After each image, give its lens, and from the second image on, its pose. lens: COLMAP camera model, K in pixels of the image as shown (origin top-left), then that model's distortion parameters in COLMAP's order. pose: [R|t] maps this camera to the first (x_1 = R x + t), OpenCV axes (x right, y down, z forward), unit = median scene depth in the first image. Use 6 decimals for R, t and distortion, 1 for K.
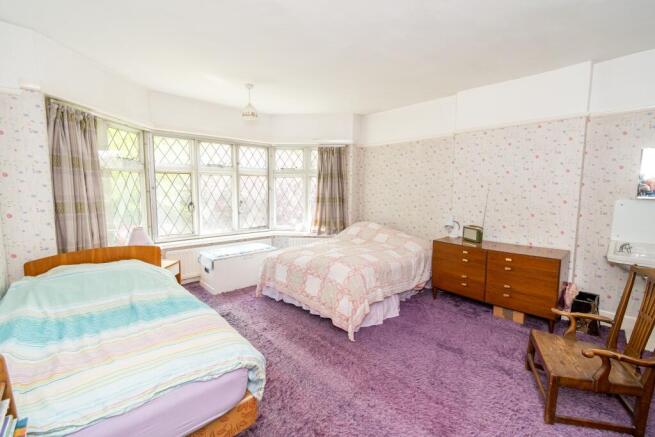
lens RADIAL K [[287.8, 0, 327.5], [0, 287.8, 218.5], [0, 0, 1]] dist [0.000576, 0.000087]
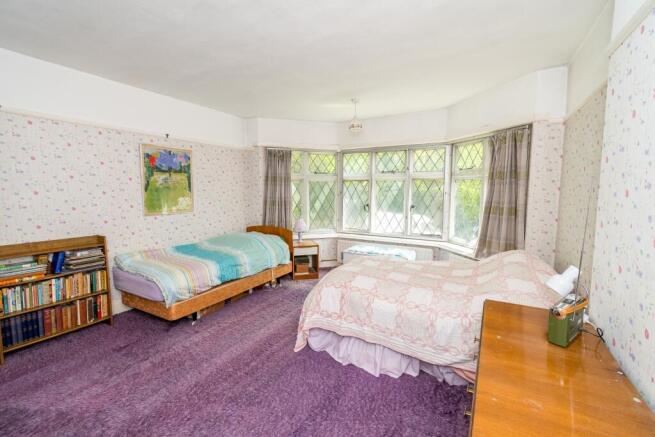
lens RADIAL K [[287.8, 0, 327.5], [0, 287.8, 218.5], [0, 0, 1]] dist [0.000576, 0.000087]
pose [[0.276097, 0.092400, -0.956678, 0.629393], [-0.102485, 0.992524, 0.066285, -0.057918], [0.955650, 0.079744, 0.283502, 0.489242]]
